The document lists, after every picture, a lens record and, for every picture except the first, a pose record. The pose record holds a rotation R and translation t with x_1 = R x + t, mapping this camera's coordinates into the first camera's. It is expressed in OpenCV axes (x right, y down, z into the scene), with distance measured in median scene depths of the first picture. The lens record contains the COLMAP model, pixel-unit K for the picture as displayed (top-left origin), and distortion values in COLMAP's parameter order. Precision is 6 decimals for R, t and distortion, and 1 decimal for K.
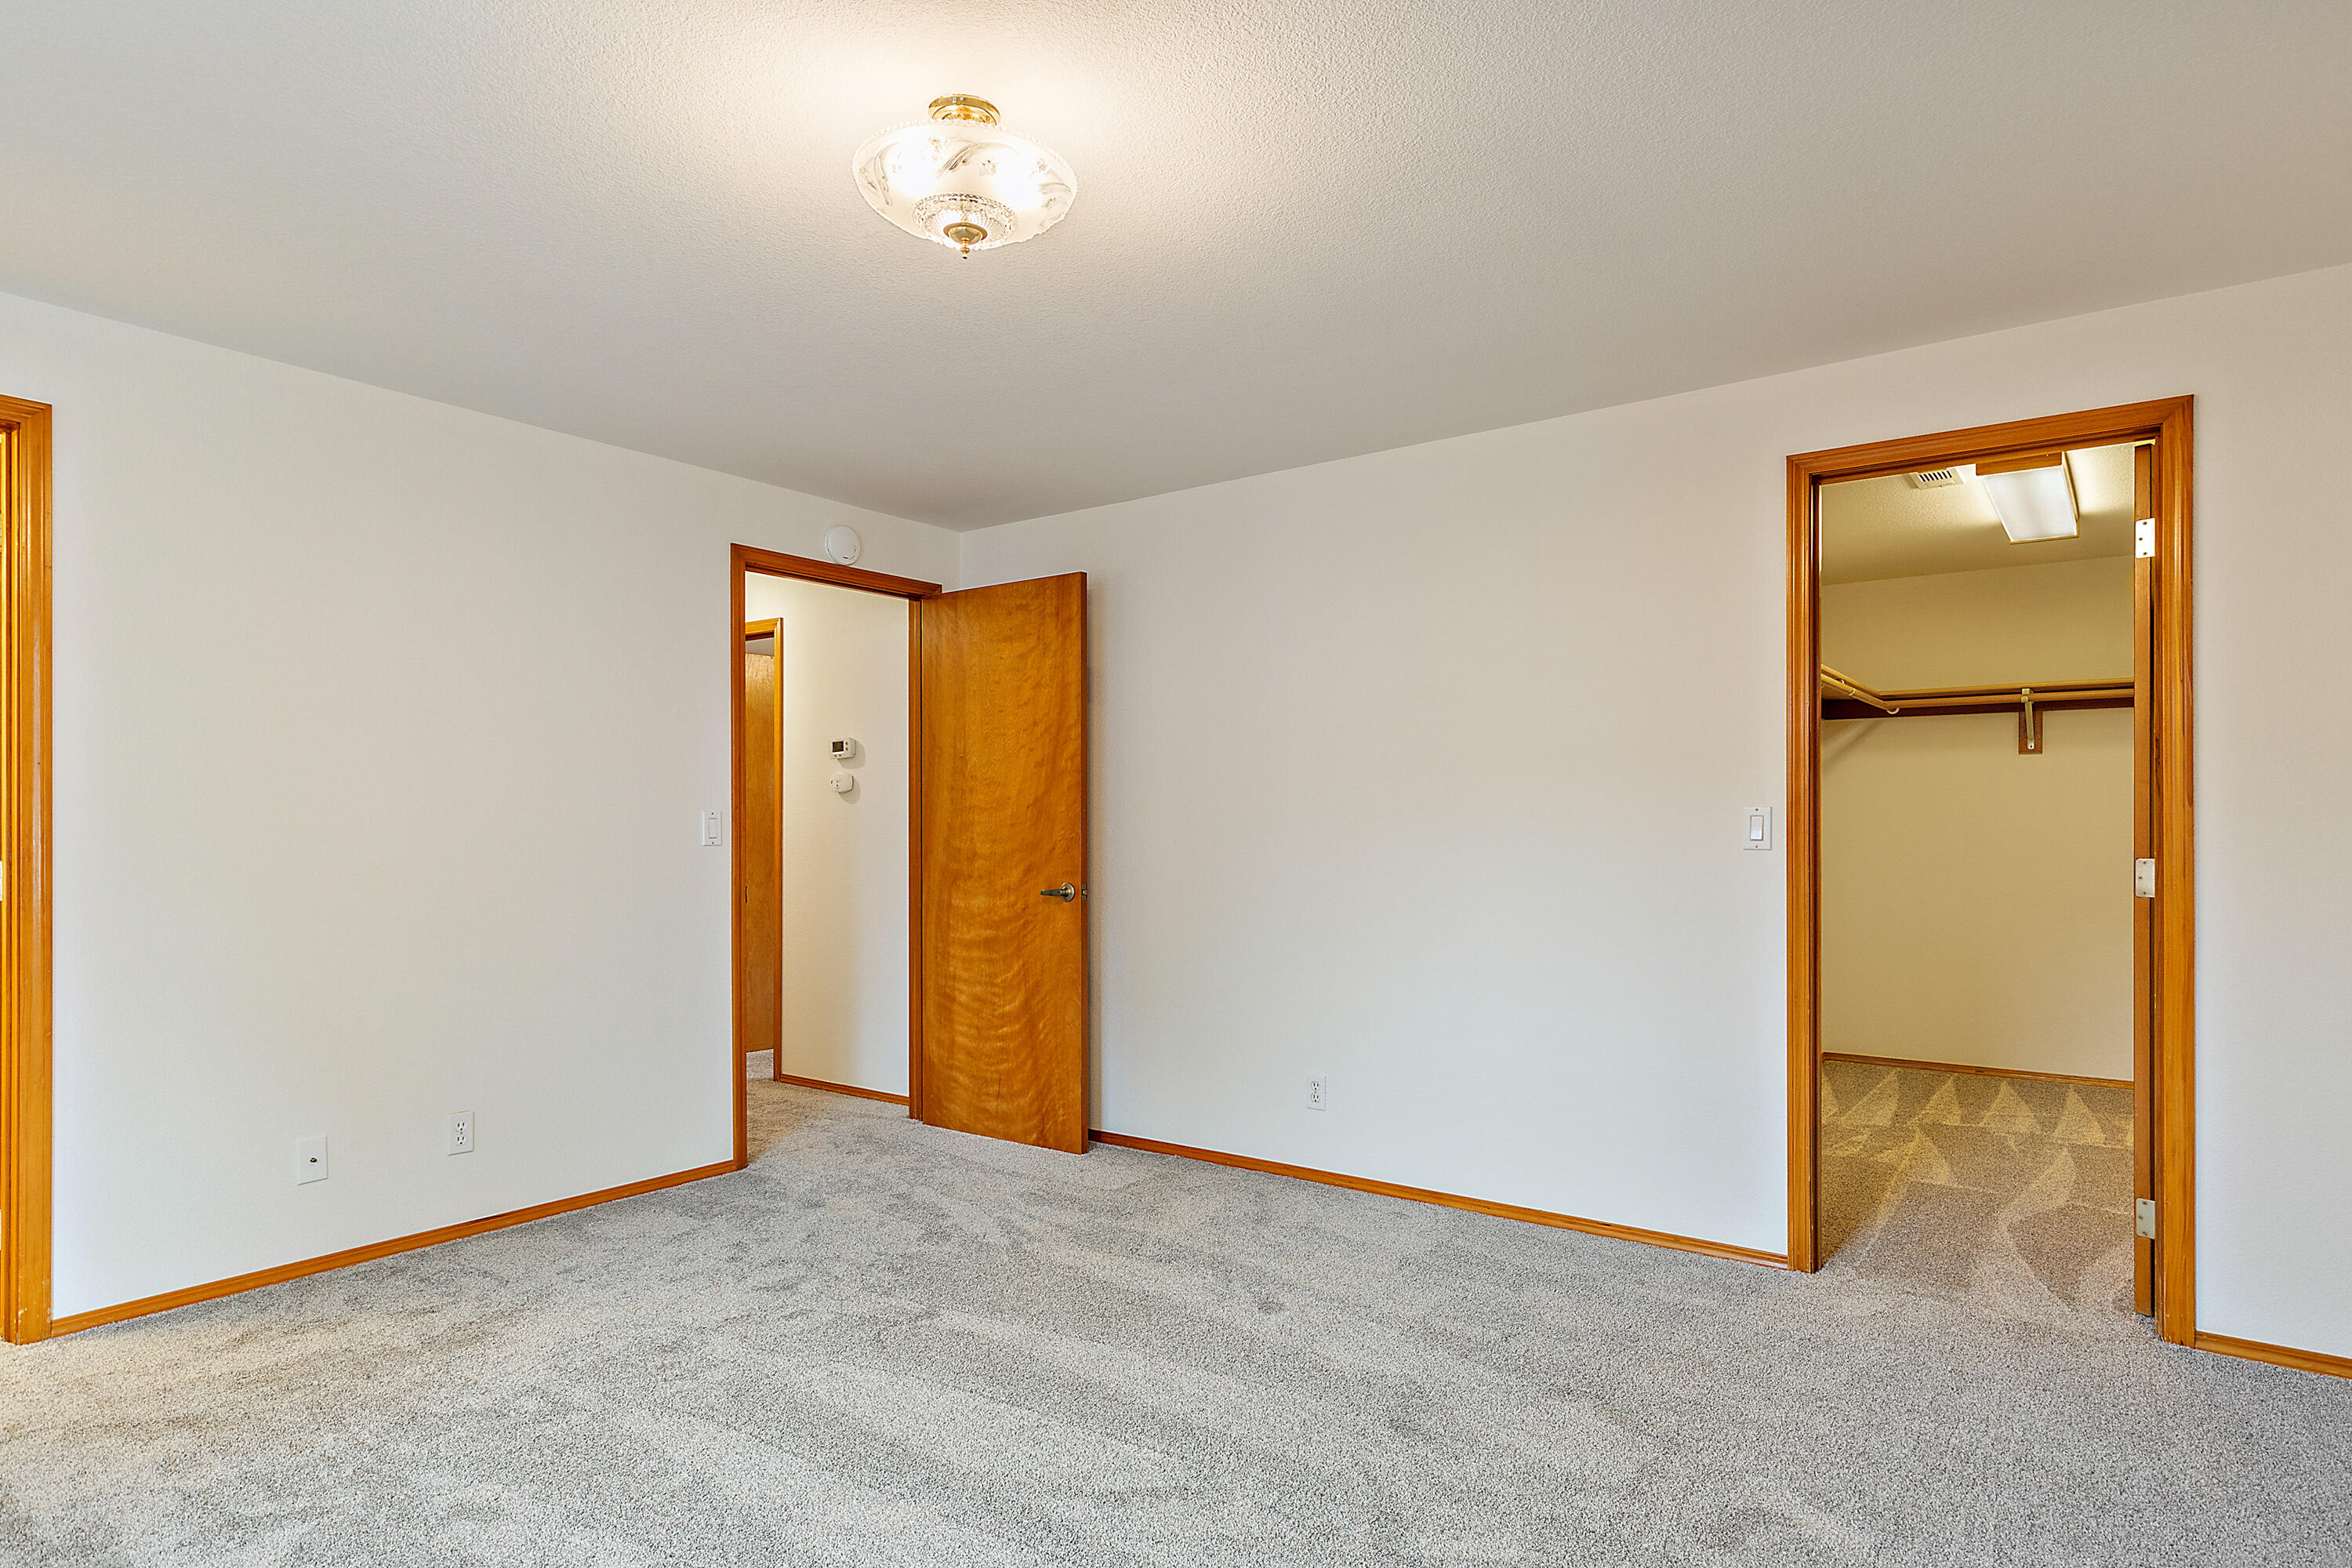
lens RADIAL K [[1307.1, 0, 1177.0], [0, 1307.1, 806.1], [0, 0, 1]] dist [0.005879, -0.001361]
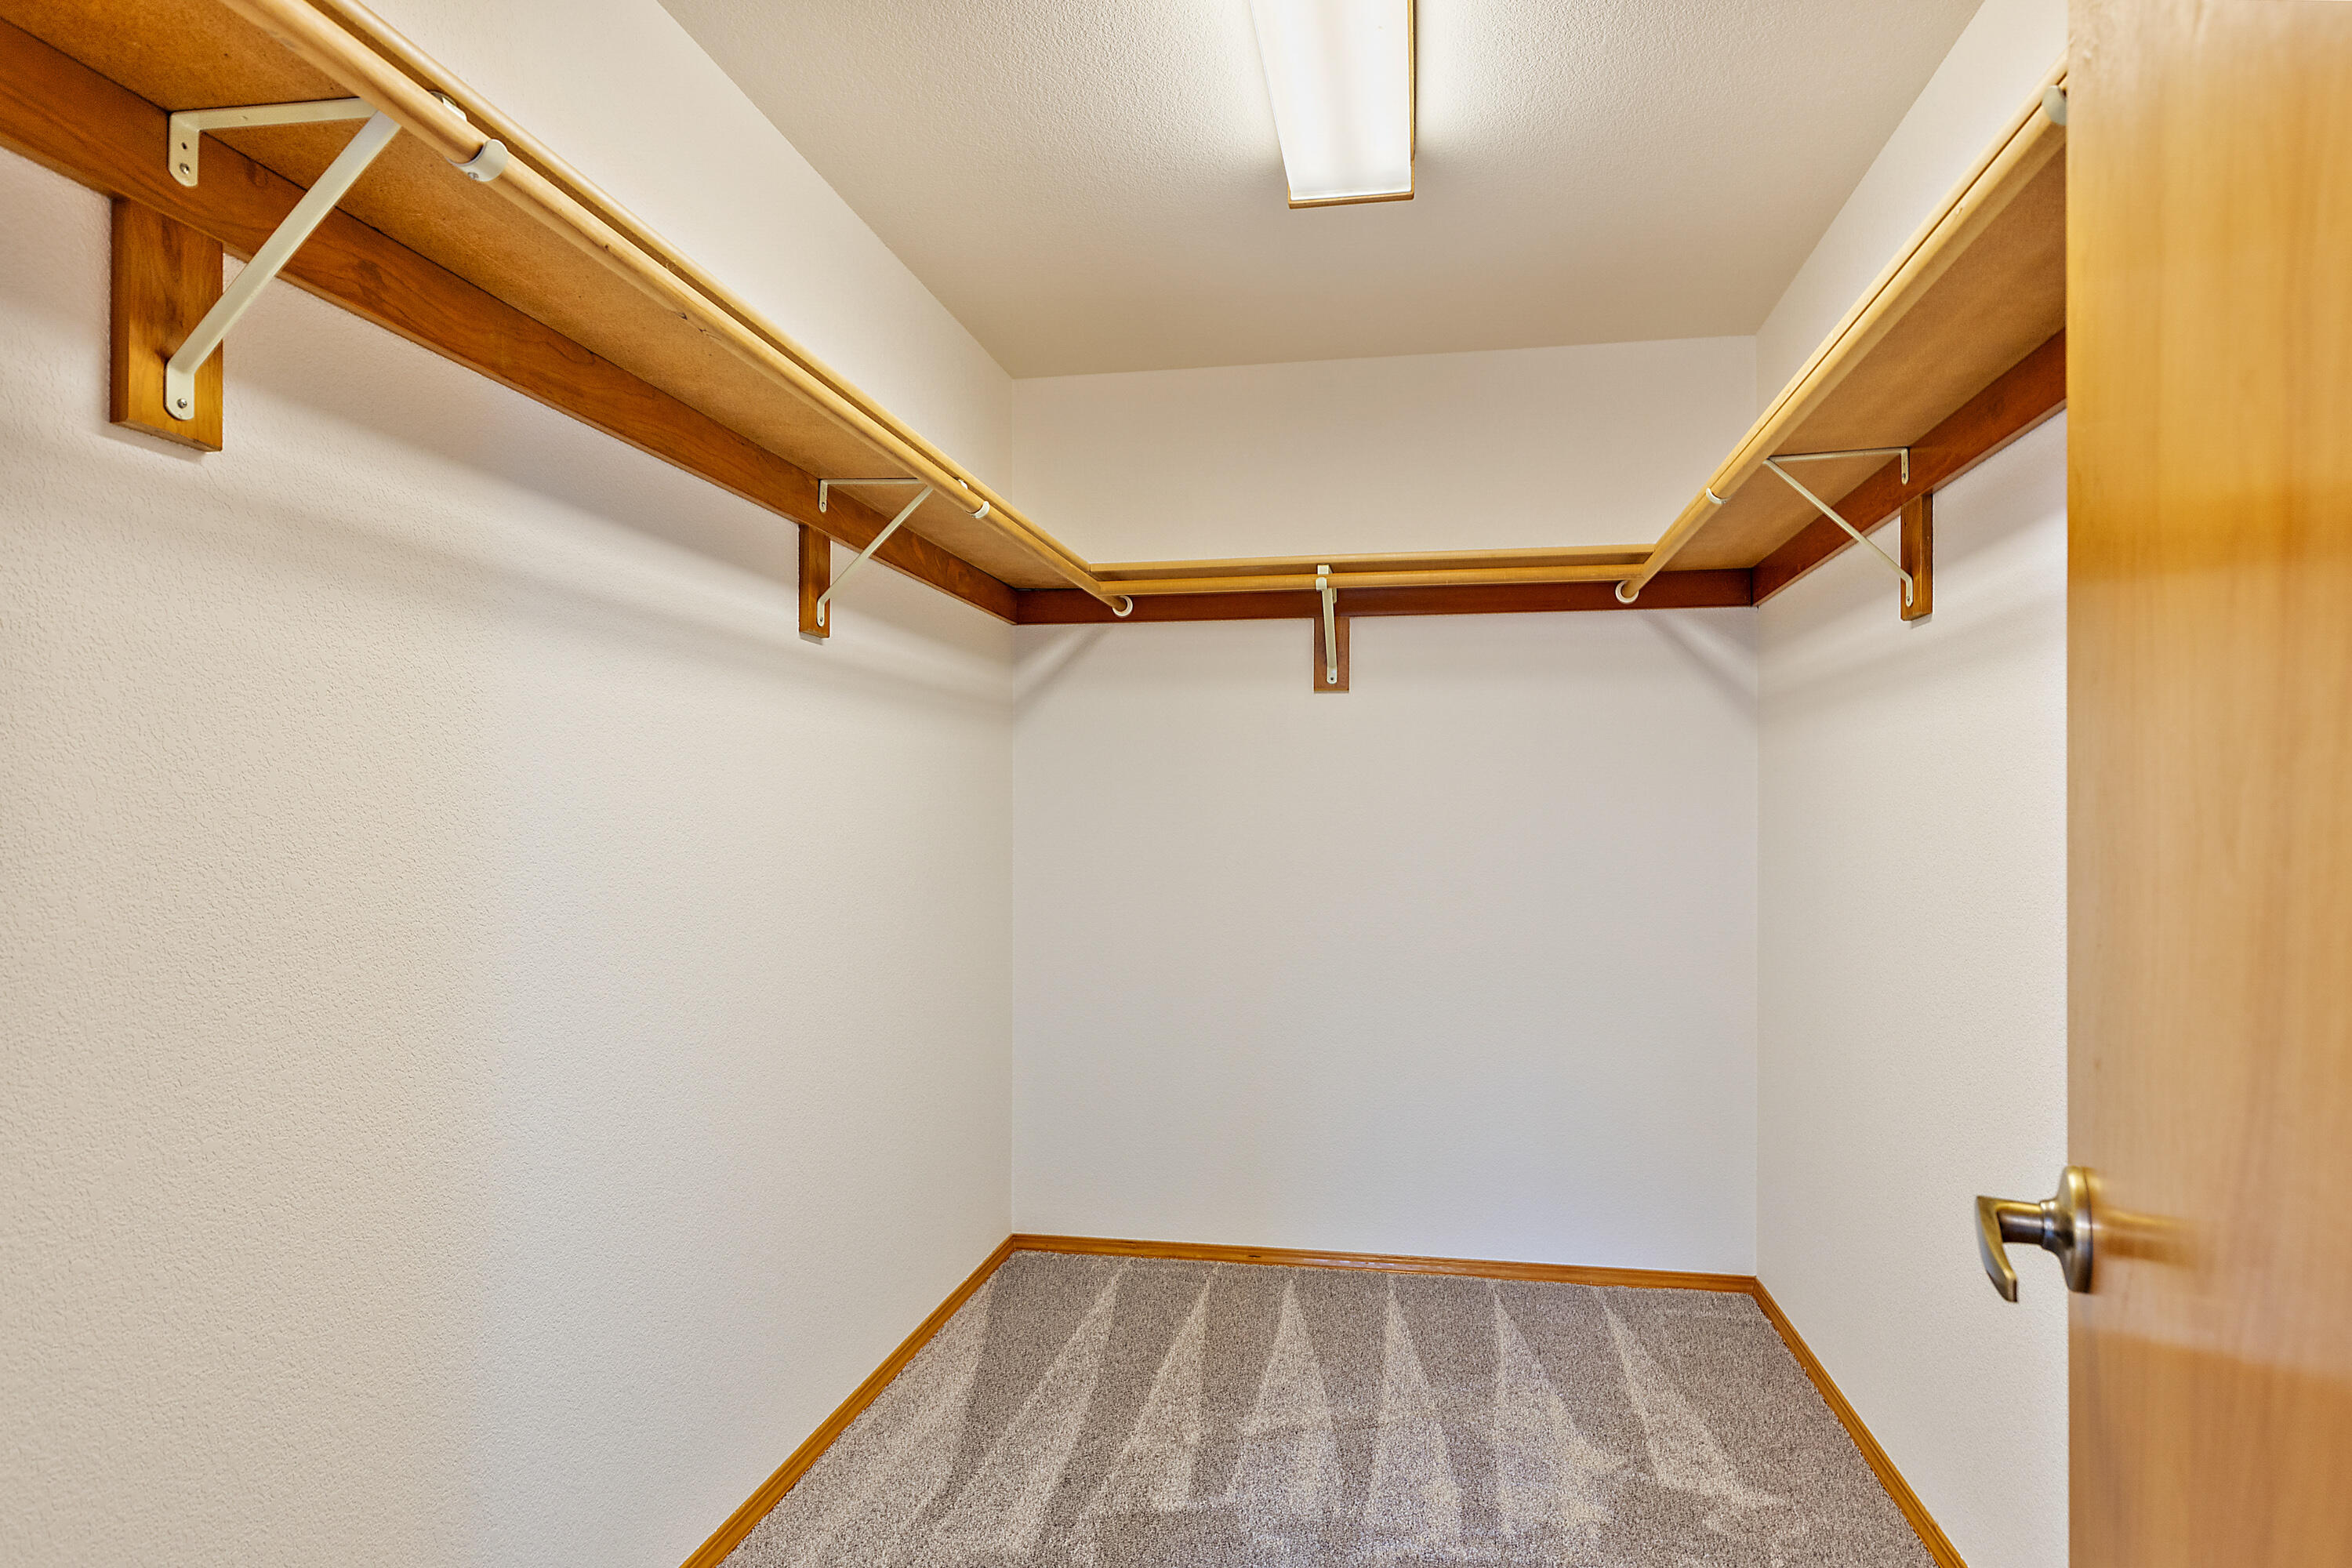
lens RADIAL K [[1307.1, 0, 1178.7], [0, 1307.1, 788.5], [0, 0, 1]] dist [0.005879, -0.001361]
pose [[0.897969, 0.006415, 0.440012, 0.340968], [-0.003073, 0.999961, -0.008308, 0.007733], [-0.440048, 0.006108, 0.897954, 0.517272]]
